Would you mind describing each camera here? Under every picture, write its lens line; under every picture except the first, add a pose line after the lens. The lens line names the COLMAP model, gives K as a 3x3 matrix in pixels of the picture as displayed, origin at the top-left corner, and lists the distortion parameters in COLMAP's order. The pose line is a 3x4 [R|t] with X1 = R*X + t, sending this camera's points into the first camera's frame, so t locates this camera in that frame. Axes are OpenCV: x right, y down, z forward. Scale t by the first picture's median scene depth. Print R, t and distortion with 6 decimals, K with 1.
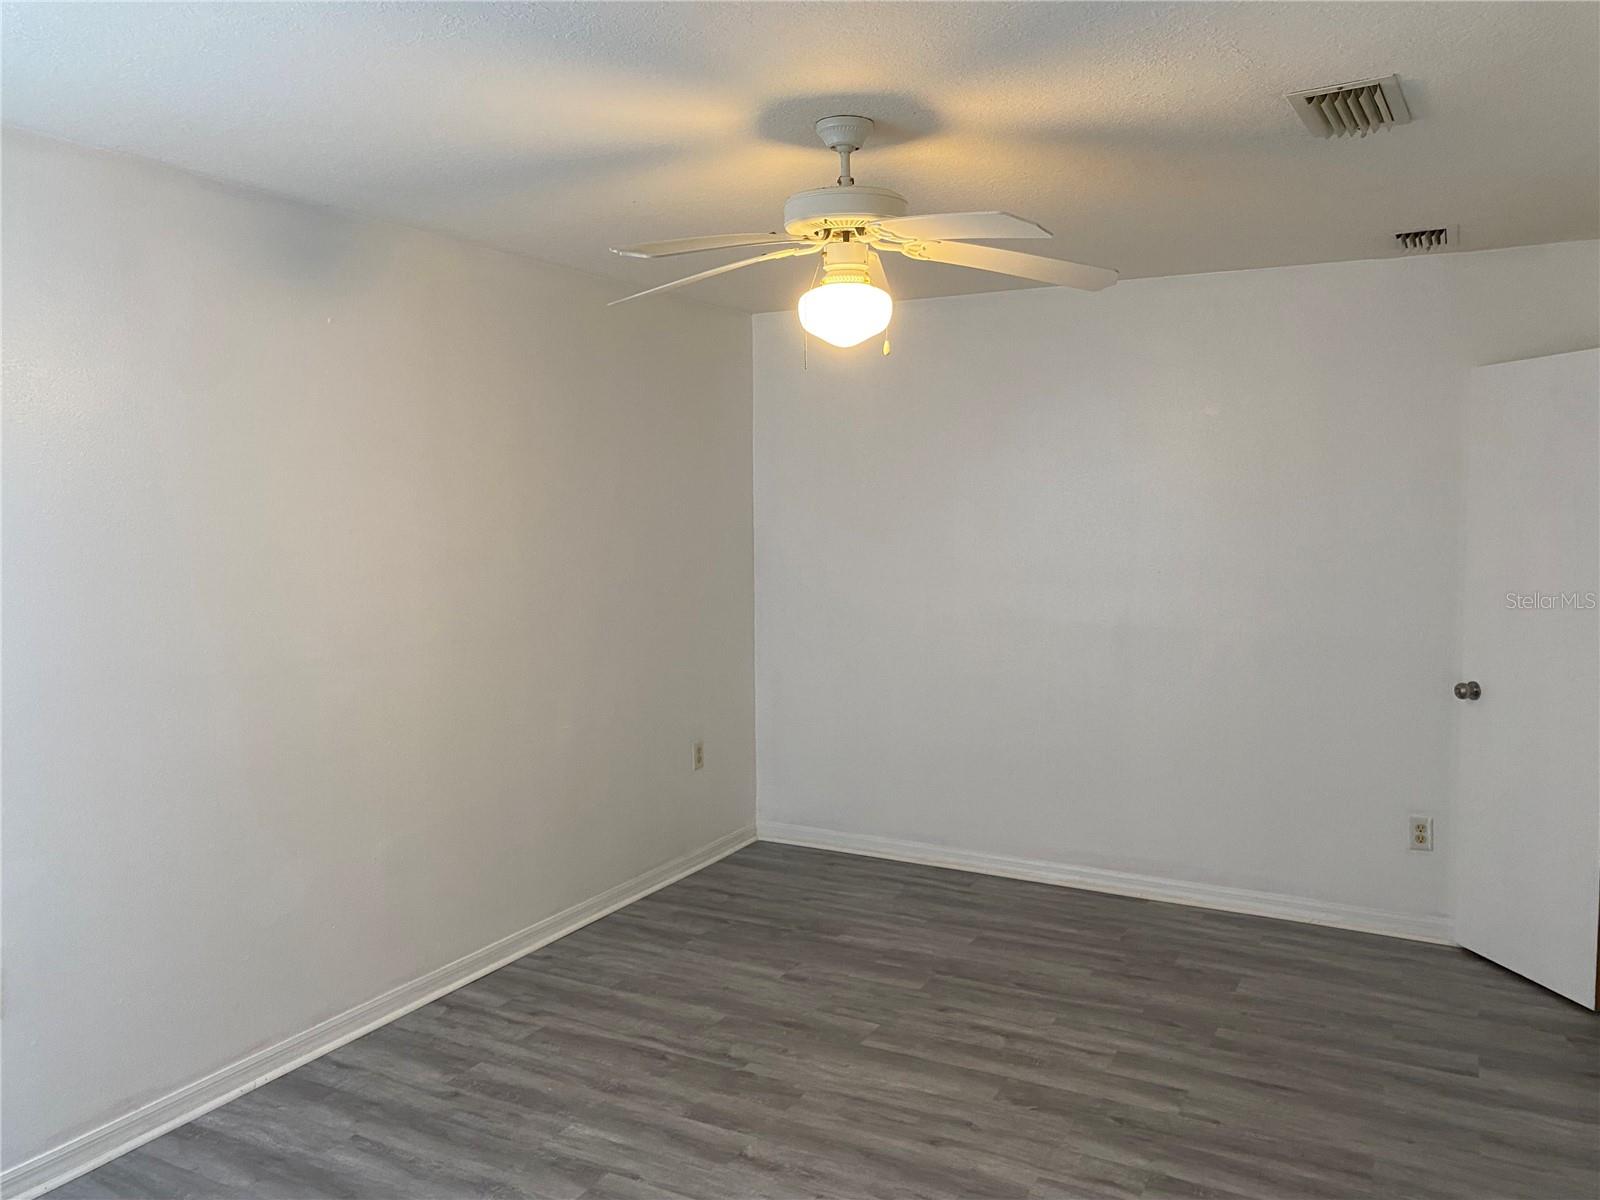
lens RADIAL K [[1219.3, 0, 796.0], [0, 1219.3, 604.1], [0, 0, 1]] dist [0.034204, -0.031158]
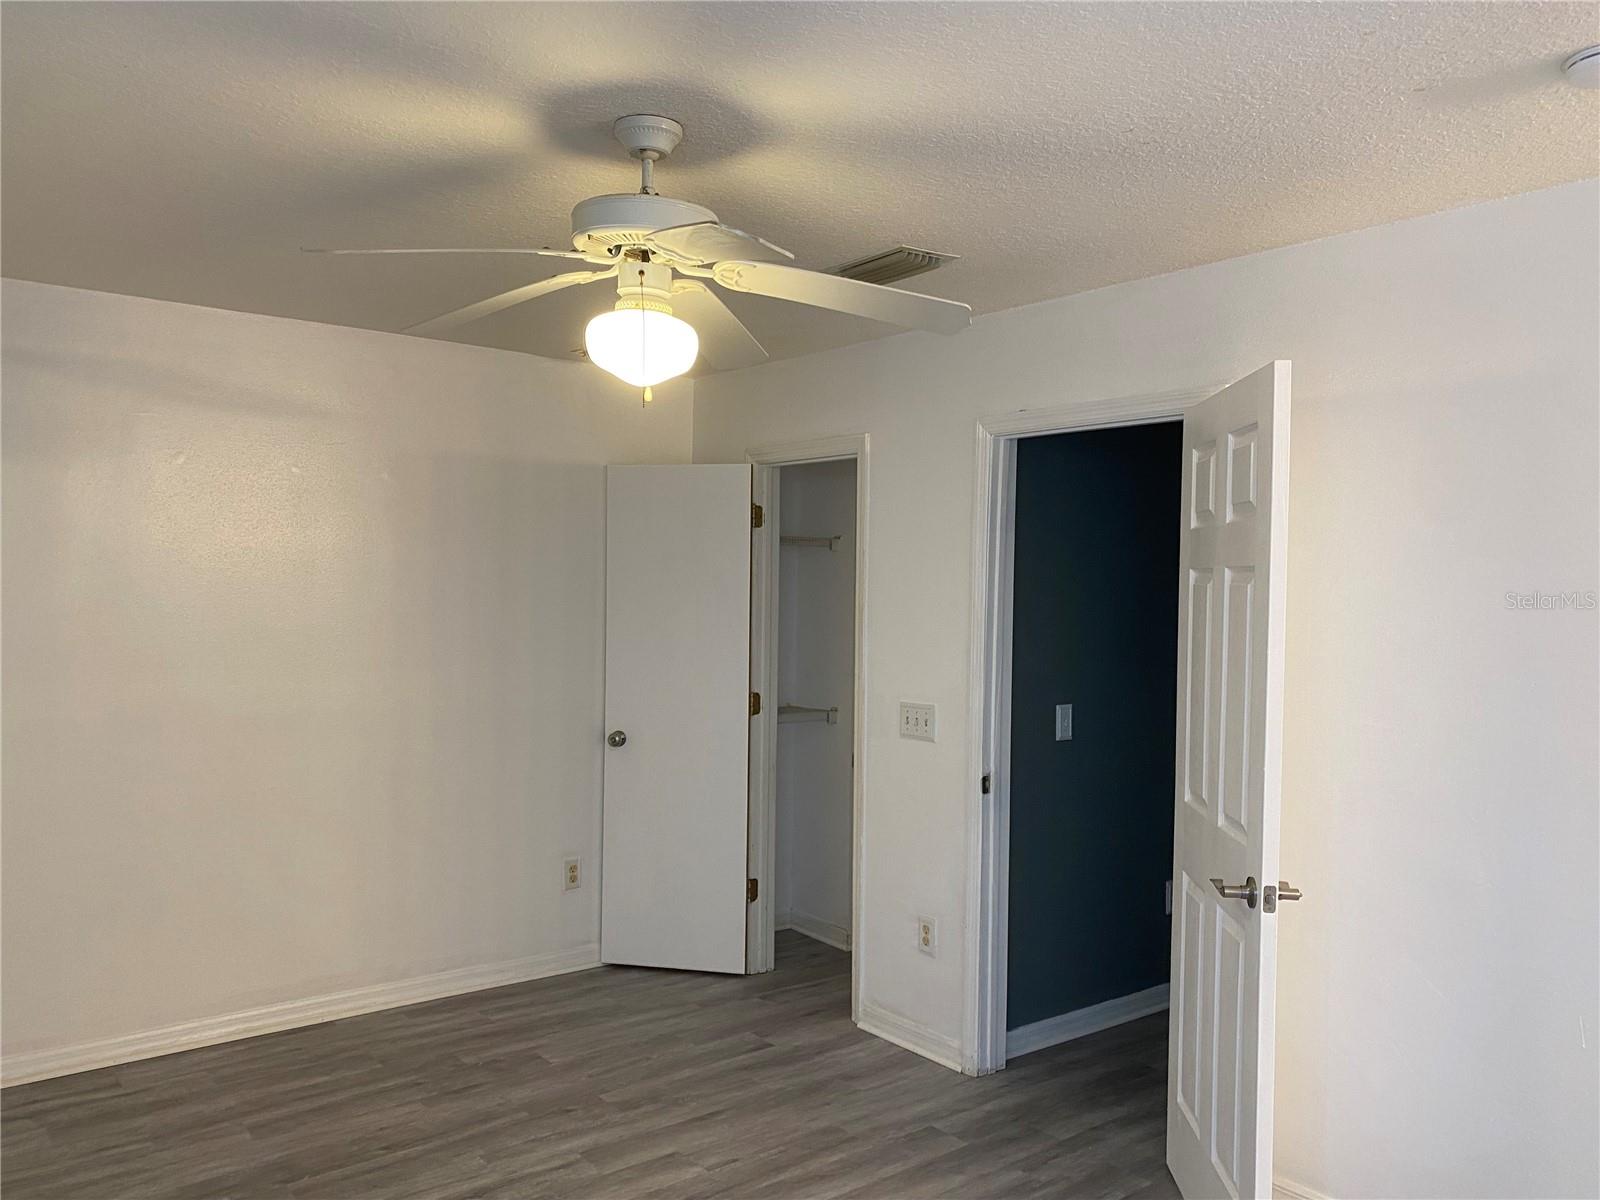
lens RADIAL K [[1219.3, 0, 794.4], [0, 1219.3, 600.7], [0, 0, 1]] dist [0.034204, -0.031158]
pose [[0.413969, -0.004336, 0.910281, -0.476264], [0.065166, 0.997564, -0.024884, -0.022110], [-0.907955, 0.069621, 0.413243, 0.390918]]
